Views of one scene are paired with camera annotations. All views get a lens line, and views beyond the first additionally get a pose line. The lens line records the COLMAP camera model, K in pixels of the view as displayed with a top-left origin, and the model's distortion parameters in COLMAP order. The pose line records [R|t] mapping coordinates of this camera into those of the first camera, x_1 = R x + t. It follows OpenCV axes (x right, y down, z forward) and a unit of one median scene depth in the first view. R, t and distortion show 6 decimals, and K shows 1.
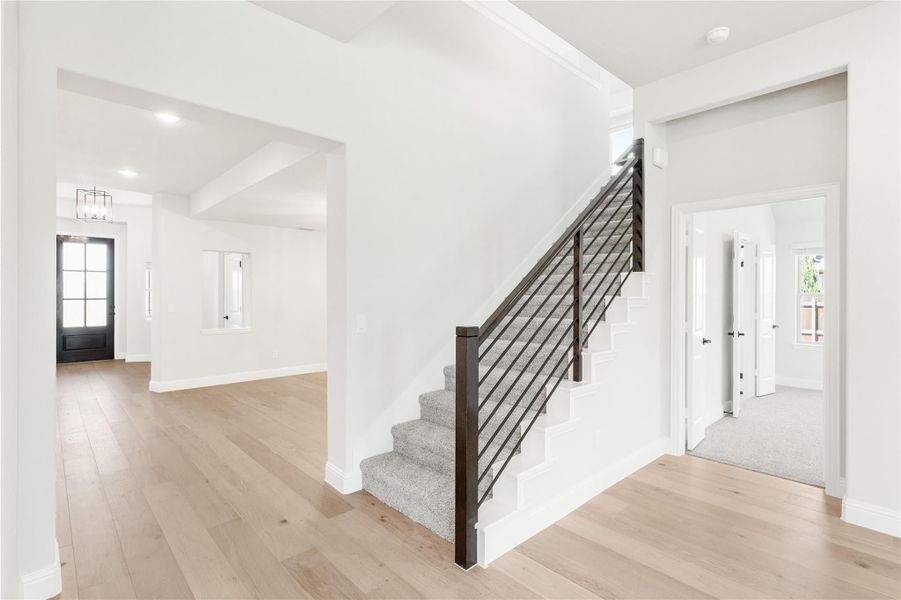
lens RADIAL K [[443.9, 0, 465.6], [0, 443.9, 288.2], [0, 0, 1]] dist [0.002313, -0.000447]
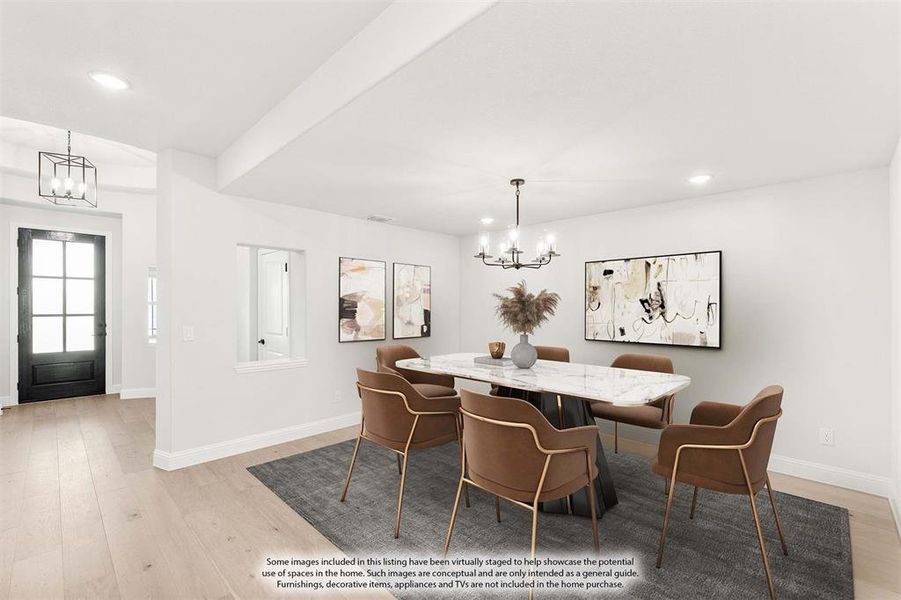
lens RADIAL K [[392.9, 0, 449.0], [0, 392.9, 306.3], [0, 0, 1]] dist [0.010749, 0.000093]
pose [[0.999682, 0.003838, 0.024941, -0.233894], [-0.004152, 0.999912, 0.012578, -0.001507], [-0.024891, -0.012677, 0.999610, 0.328050]]
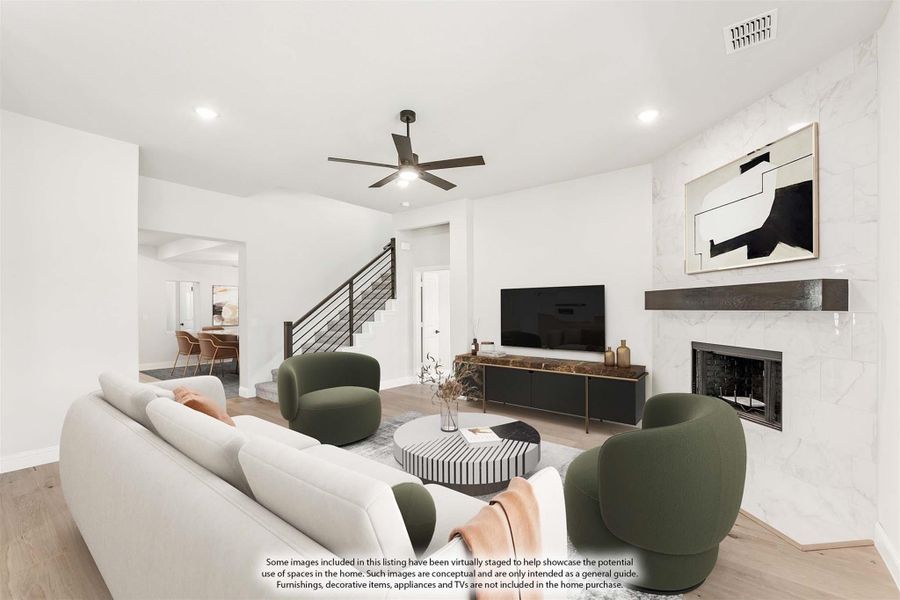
lens RADIAL K [[378.7, 0, 448.3], [0, 378.7, 308.2], [0, 0, 1]] dist [-0.003961, -0.000106]
pose [[0.990969, -0.003425, 0.134050, 0.168726], [0.001478, 0.999892, 0.014626, -0.006434], [-0.134085, -0.014295, 0.990867, -0.359207]]
